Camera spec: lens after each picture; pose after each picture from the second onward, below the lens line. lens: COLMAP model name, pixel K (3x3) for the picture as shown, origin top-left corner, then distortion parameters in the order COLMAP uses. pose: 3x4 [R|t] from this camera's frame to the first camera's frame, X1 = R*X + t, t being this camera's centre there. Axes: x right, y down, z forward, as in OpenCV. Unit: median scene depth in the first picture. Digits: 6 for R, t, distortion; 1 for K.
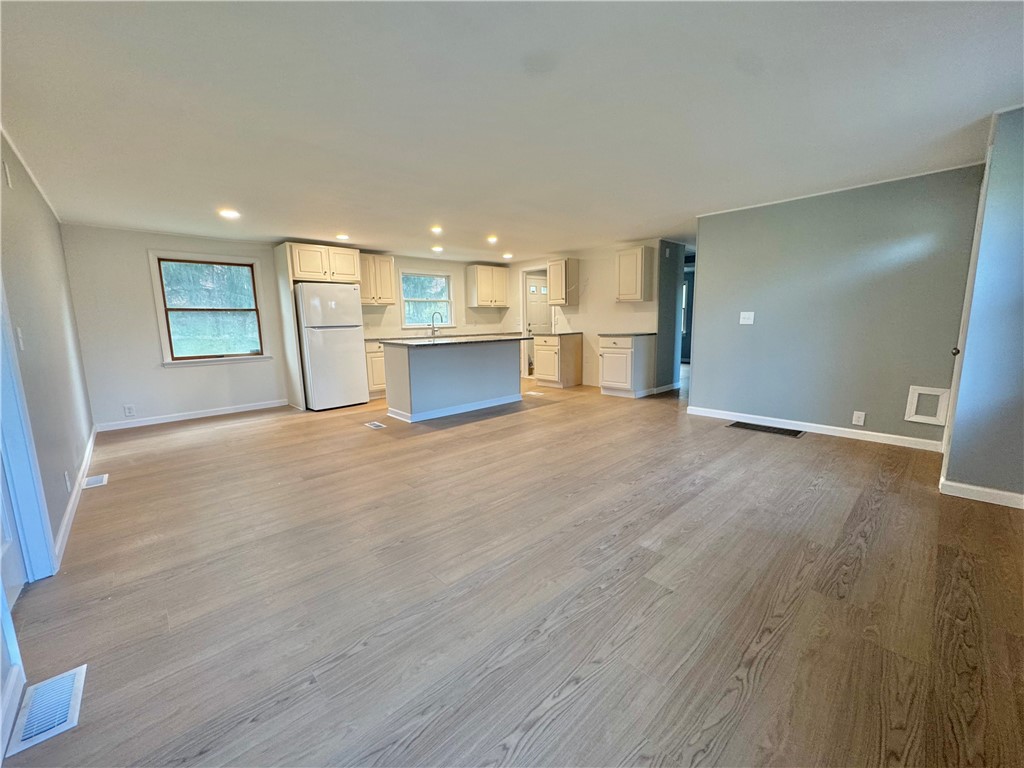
lens RADIAL K [[410.1, 0, 513.1], [0, 410.1, 381.4], [0, 0, 1]] dist [-0.003324, 0.000353]
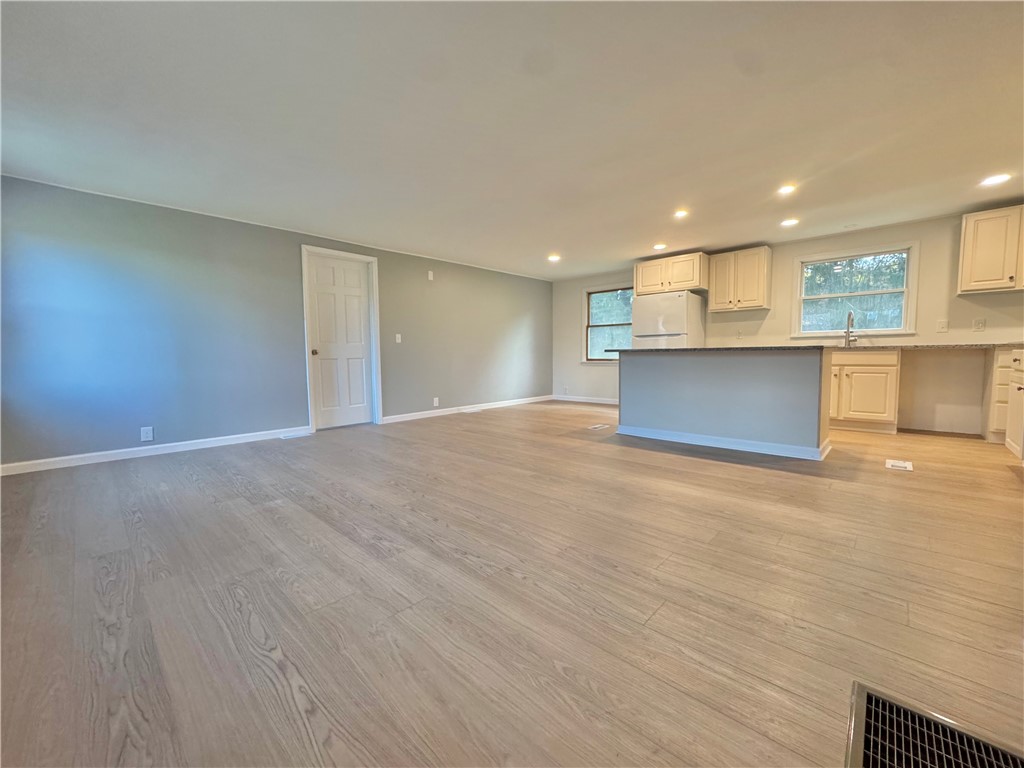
lens RADIAL K [[410.1, 0, 513.5], [0, 410.1, 386.9], [0, 0, 1]] dist [-0.003324, 0.000353]
pose [[0.056452, 0.096469, -0.993734, 0.572420], [-0.136504, 0.986720, 0.088033, -0.047545], [0.989030, 0.130679, 0.068871, 0.588506]]
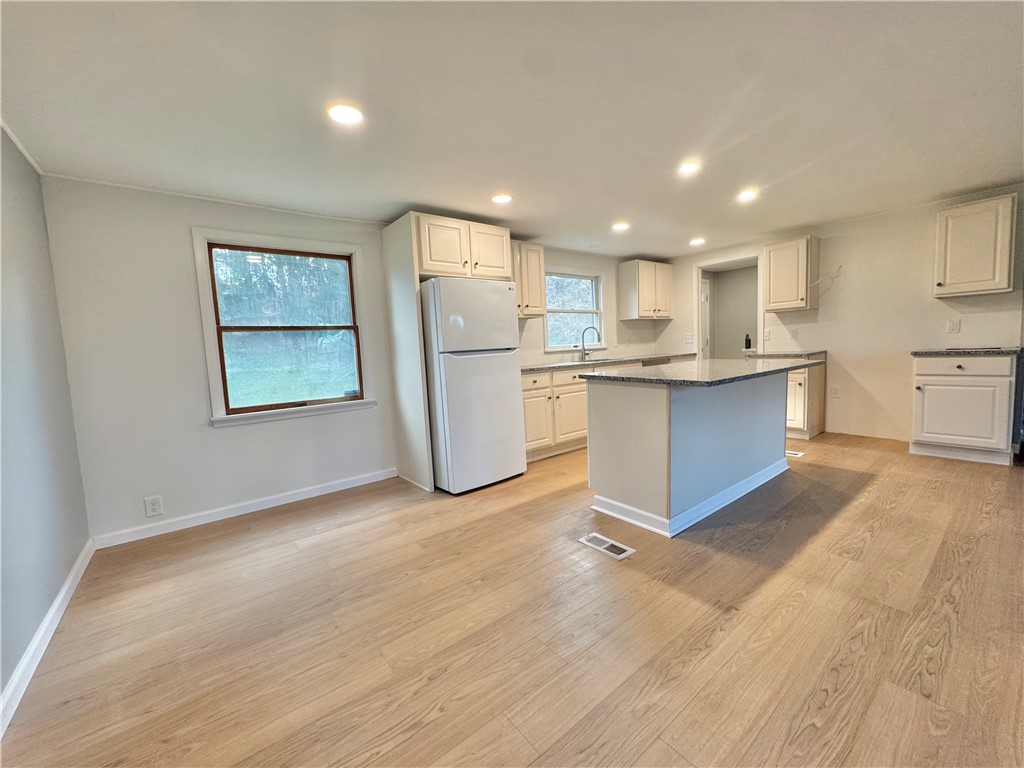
lens RADIAL K [[410.1, 0, 512.8], [0, 410.1, 380.1], [0, 0, 1]] dist [-0.003324, 0.000353]
pose [[0.995633, -0.019736, -0.091249, -0.334974], [0.014234, 0.998063, -0.060569, -0.053331], [0.092267, 0.059006, 0.993984, 0.409021]]
